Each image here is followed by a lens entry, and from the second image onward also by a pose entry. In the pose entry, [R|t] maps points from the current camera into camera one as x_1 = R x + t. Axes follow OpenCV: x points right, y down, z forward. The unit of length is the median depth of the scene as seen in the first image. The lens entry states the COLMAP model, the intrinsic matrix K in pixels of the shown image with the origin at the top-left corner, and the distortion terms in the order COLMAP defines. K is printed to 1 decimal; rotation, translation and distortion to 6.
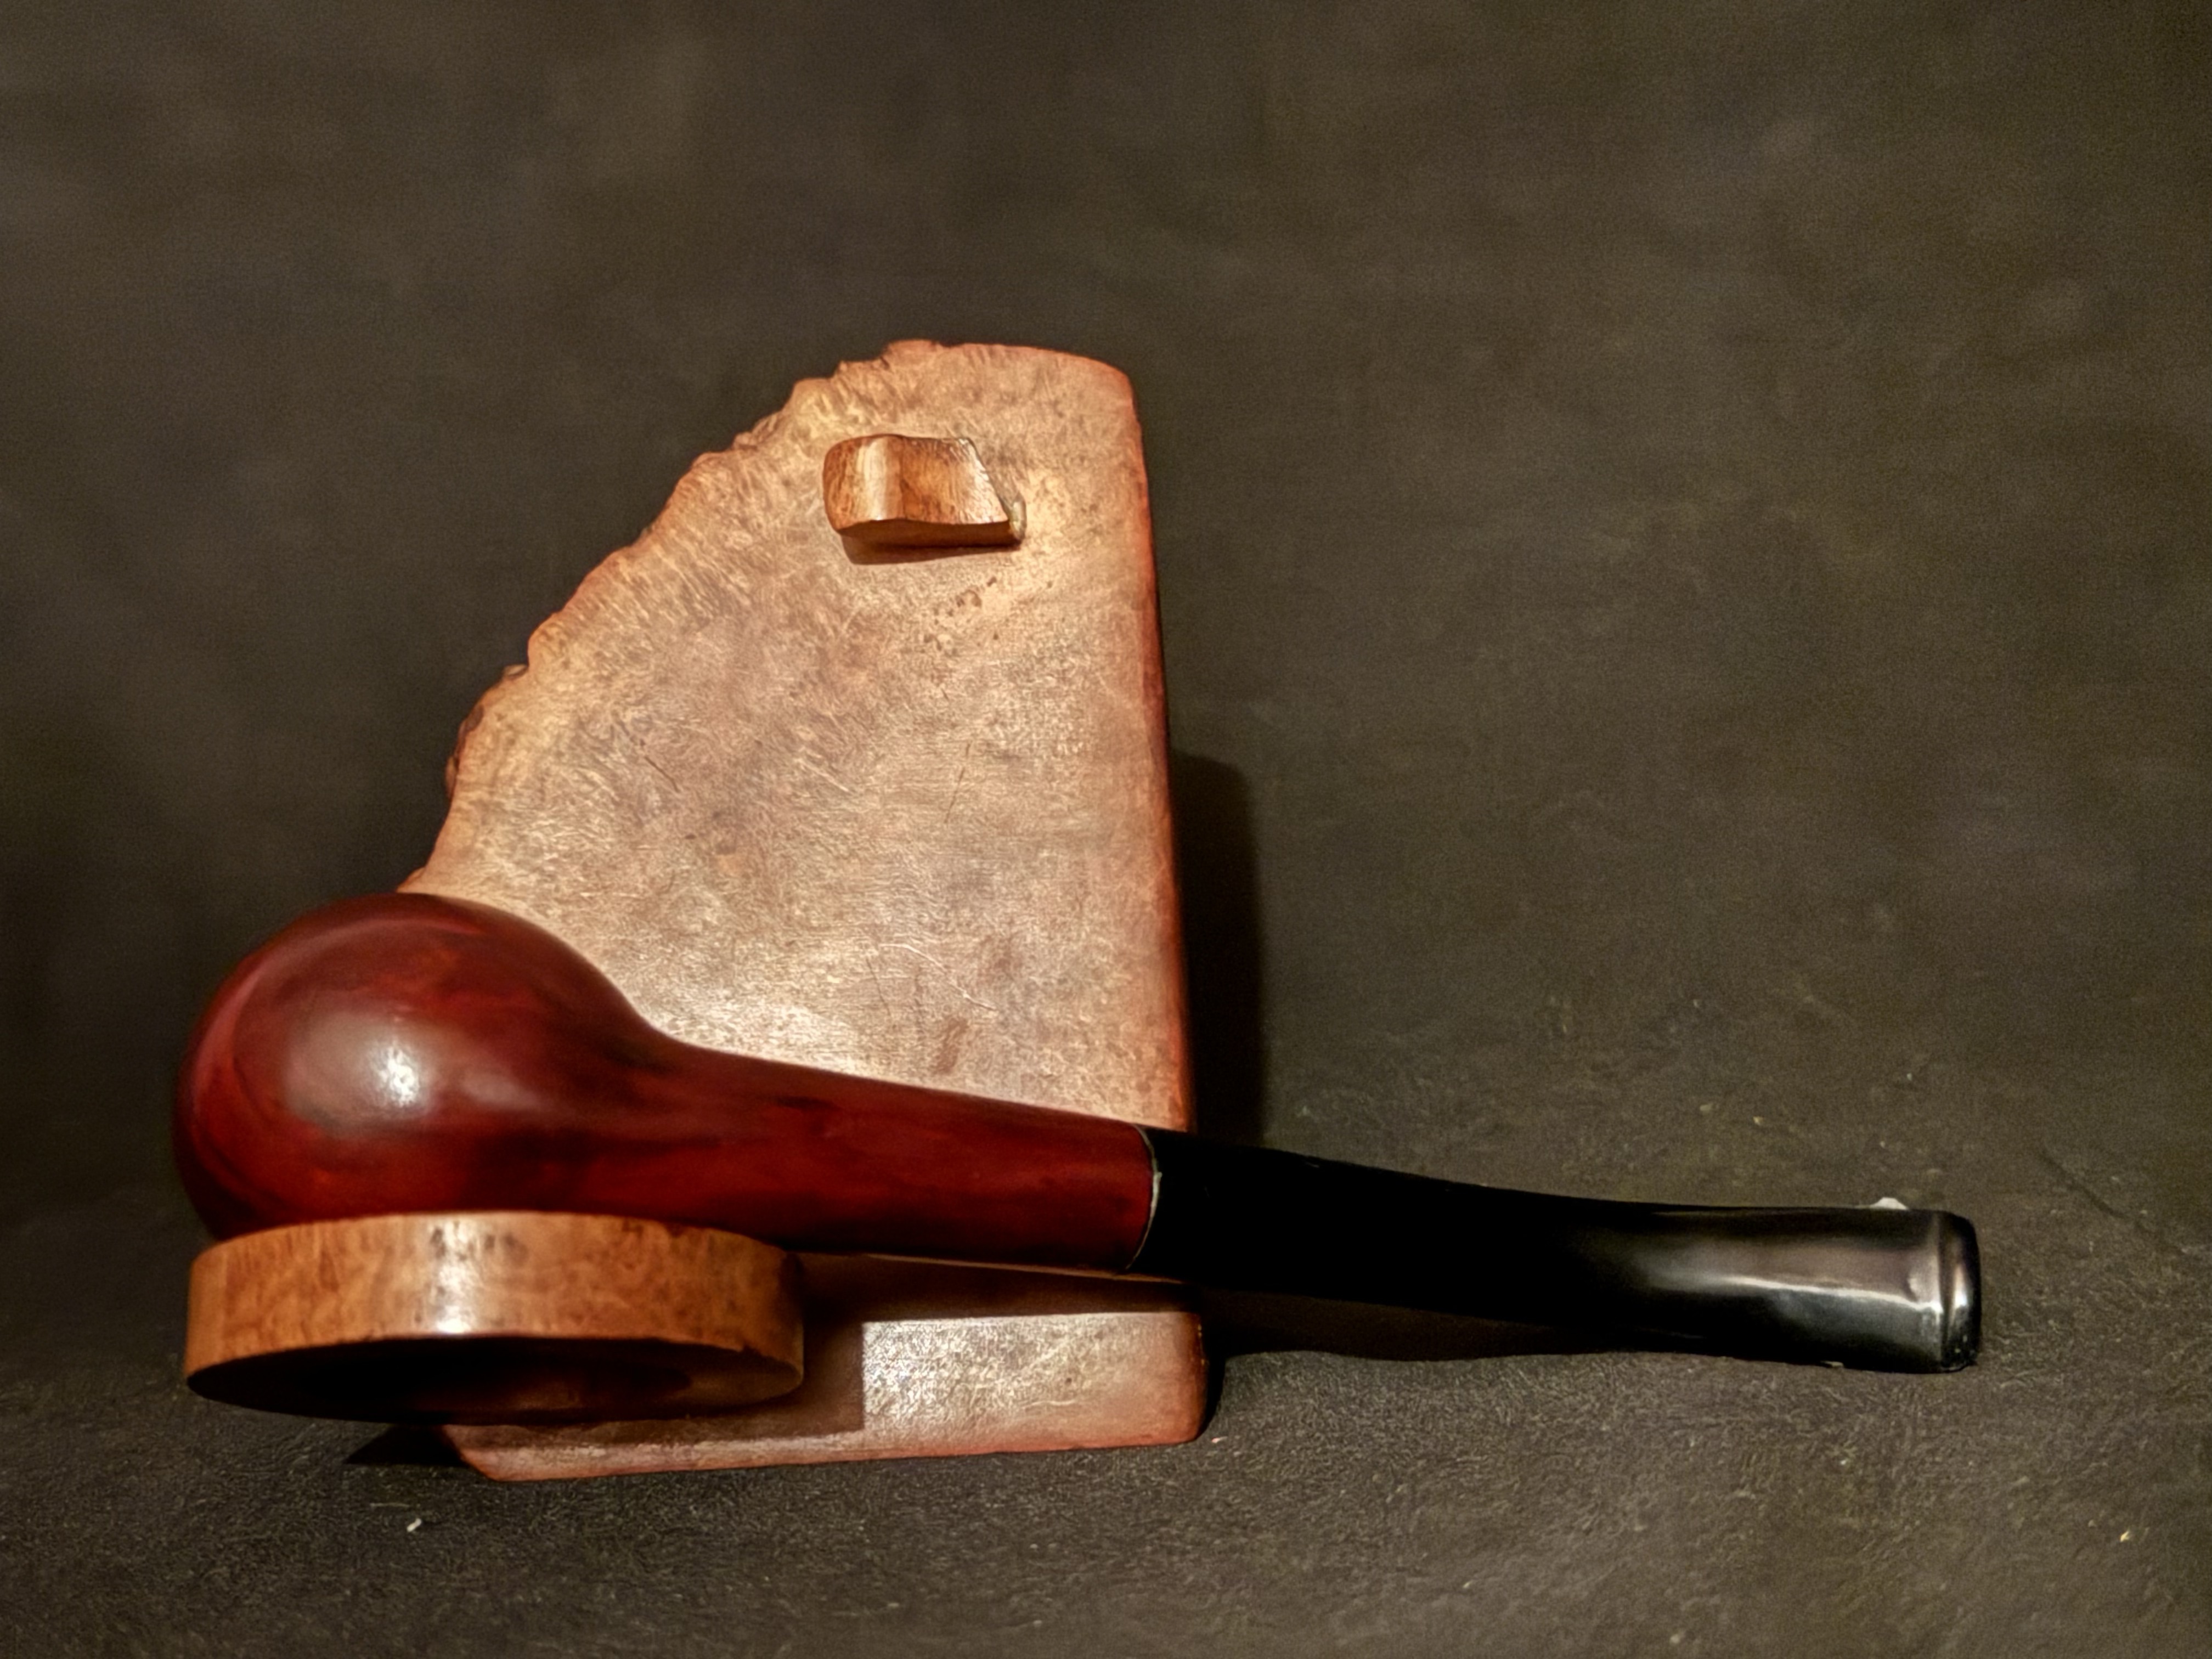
lens RADIAL K [[3177.7, 0, 1106.0], [0, 3177.7, 829.5], [0, 0, 1]] dist [0.141053, -0.019491]
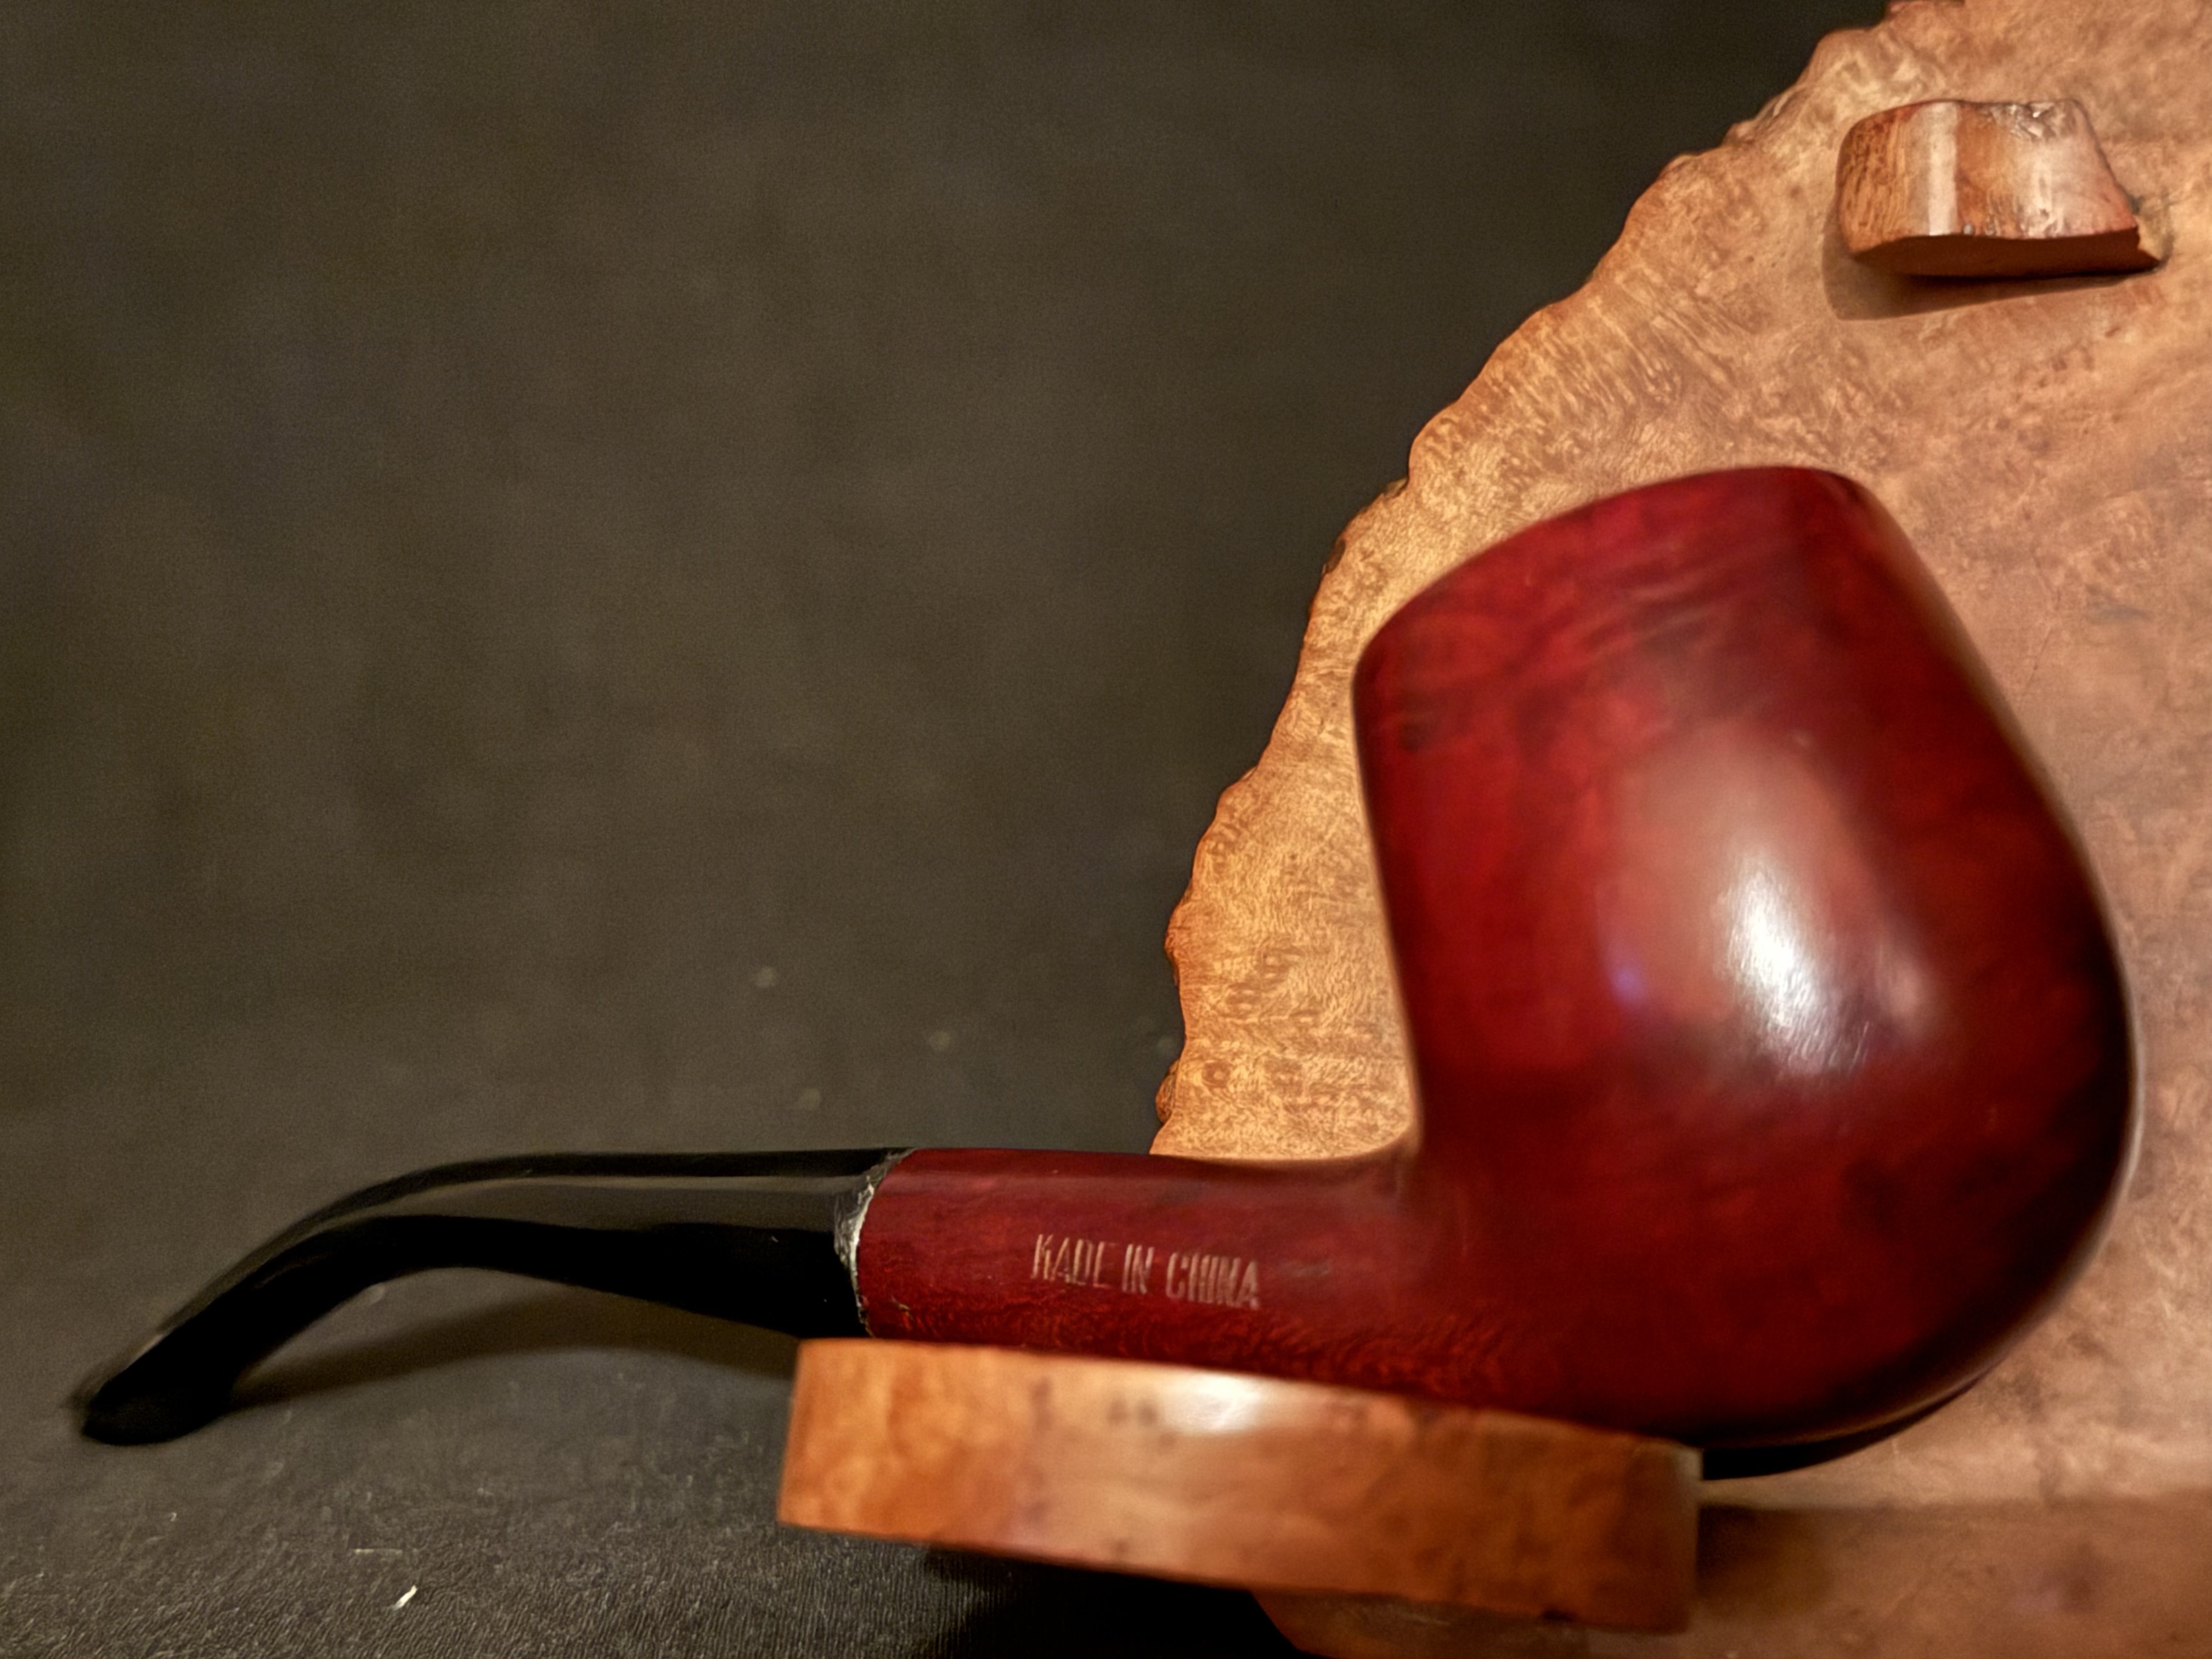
lens RADIAL K [[2898.2, 0, 1106.0], [0, 2898.2, 829.5], [0, 0, 1]] dist [0.189896, -0.653003]
pose [[0.904544, 0.035639, -0.424888, 0.034515], [-0.005520, 0.997396, 0.071908, -0.020483], [0.426345, -0.062699, 0.902385, 0.391953]]
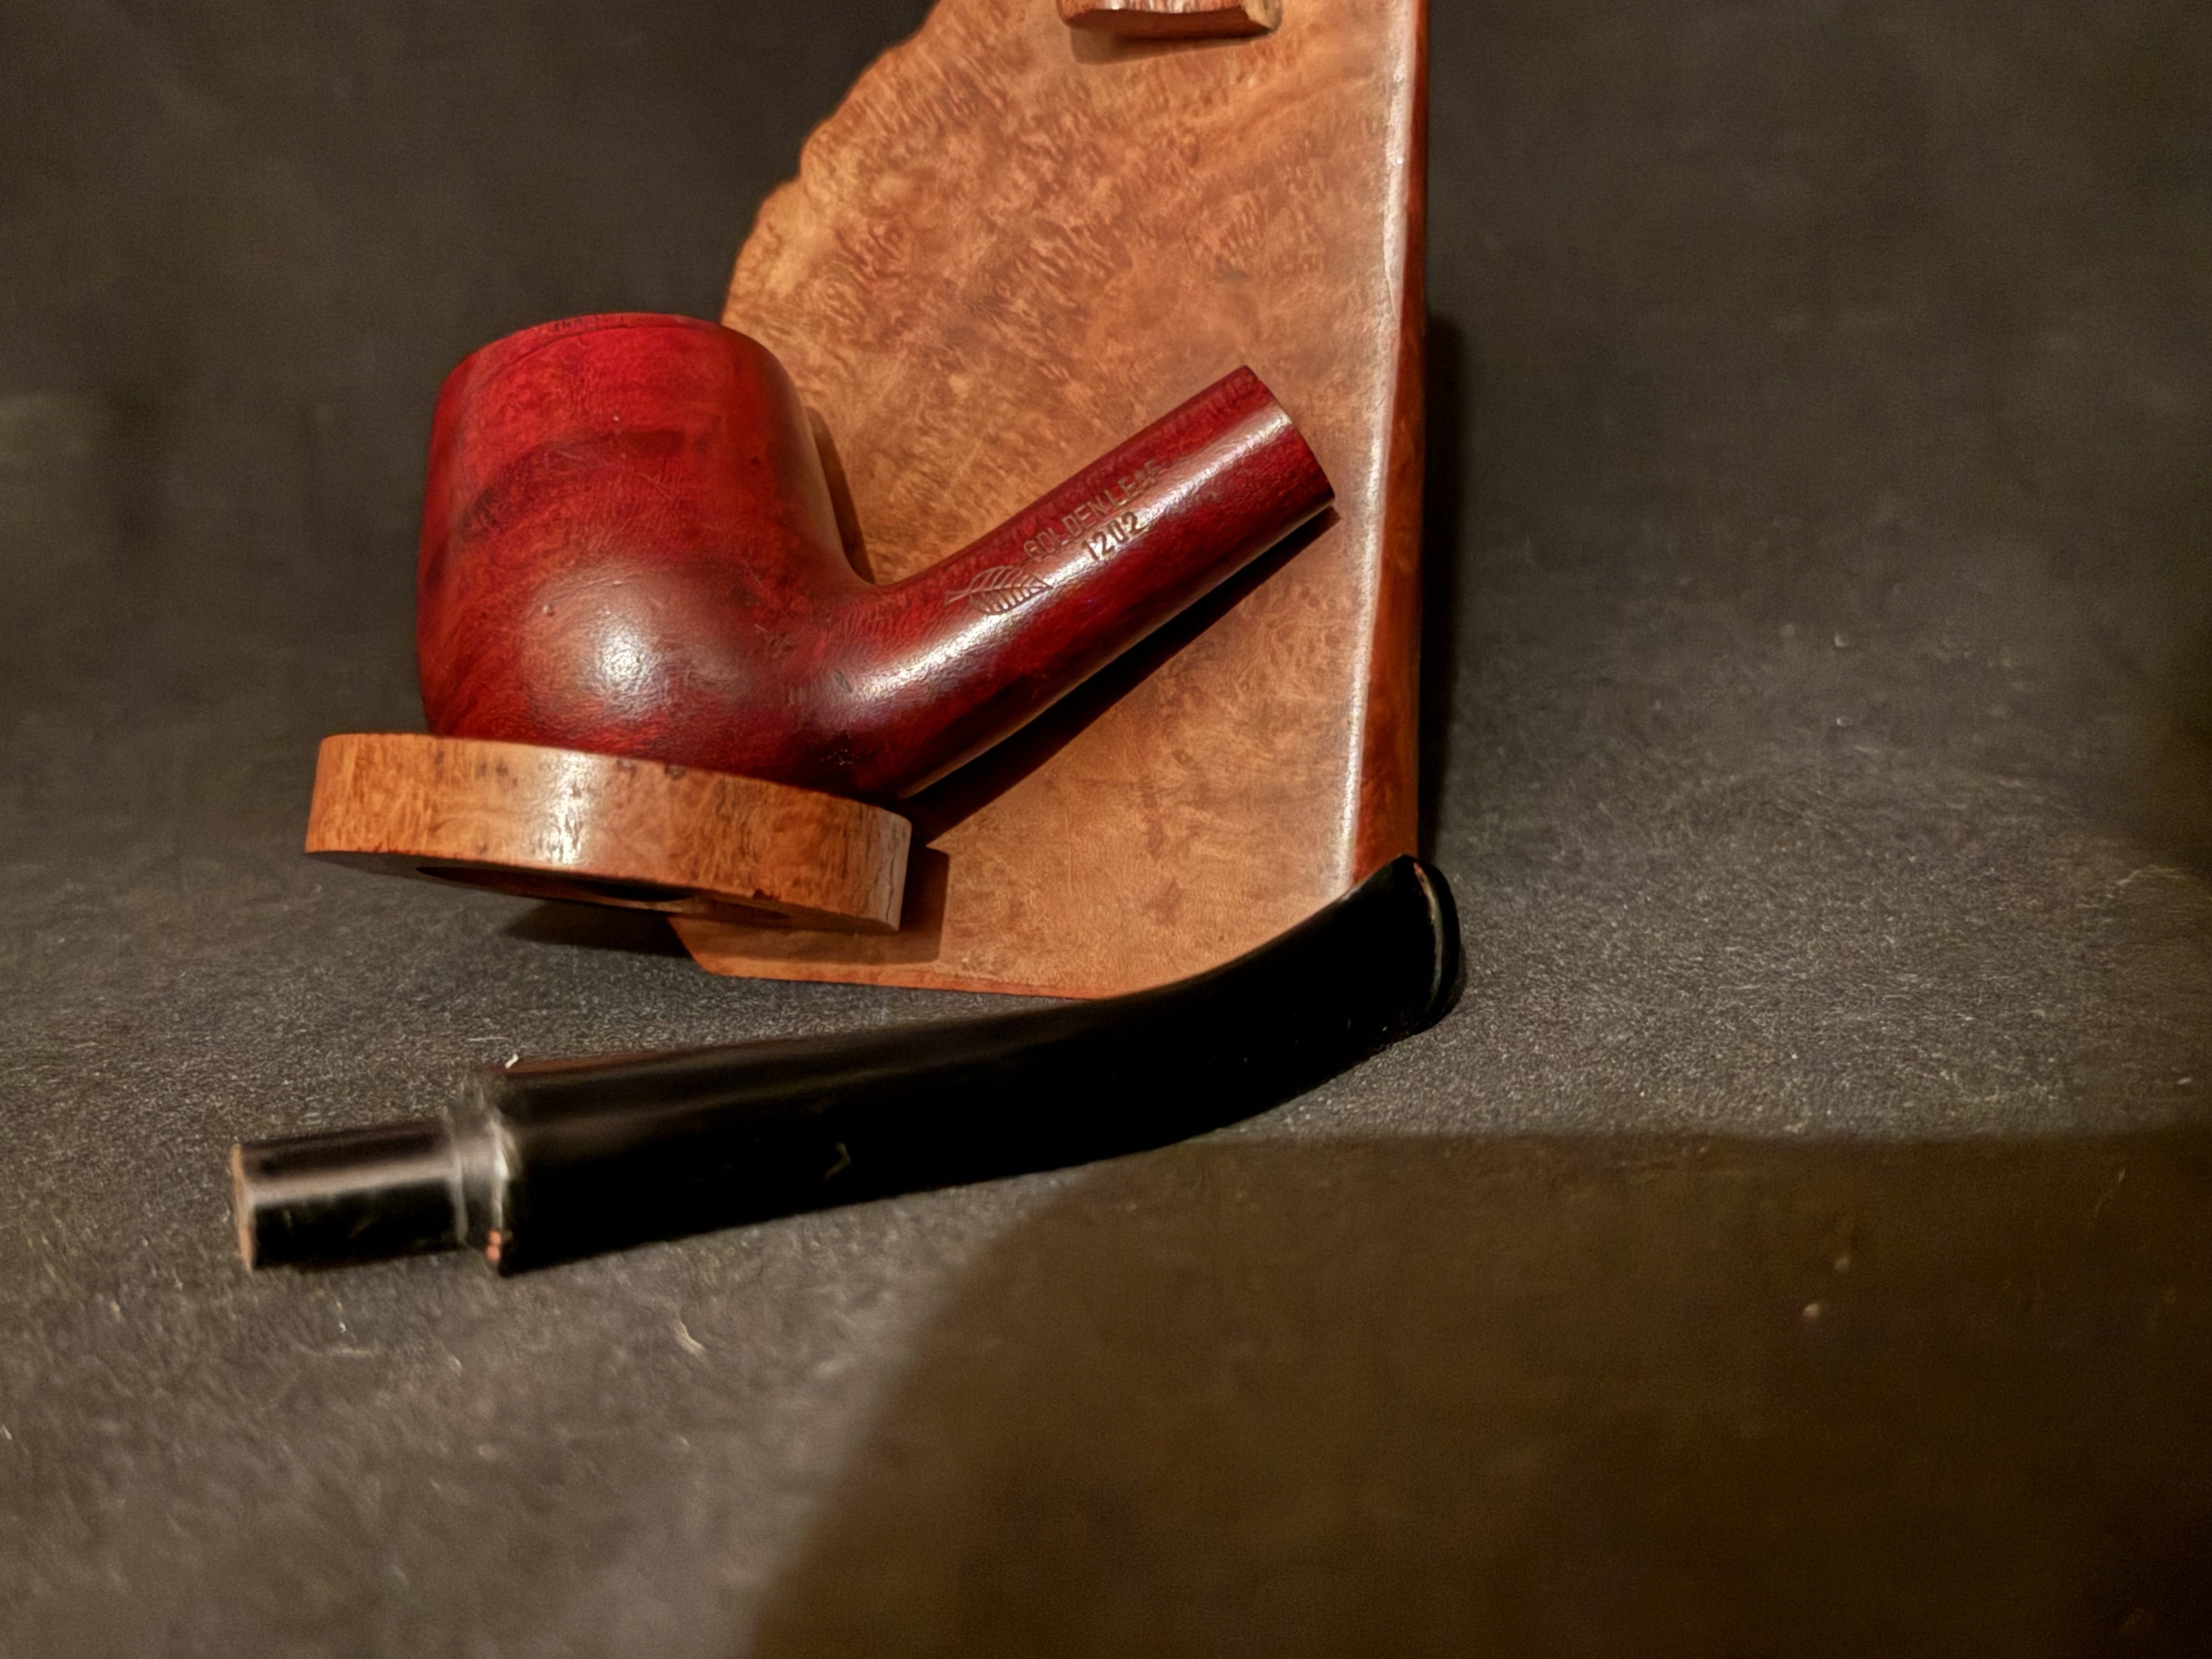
lens RADIAL K [[2725.8, 0, 1106.0], [0, 2725.8, 829.5], [0, 0, 1]] dist [0.123773, -0.014048]
pose [[0.915809, 0.088683, -0.391701, 0.261896], [-0.012217, 0.981016, 0.193543, -0.018084], [0.401428, -0.172463, 0.899506, 0.236208]]
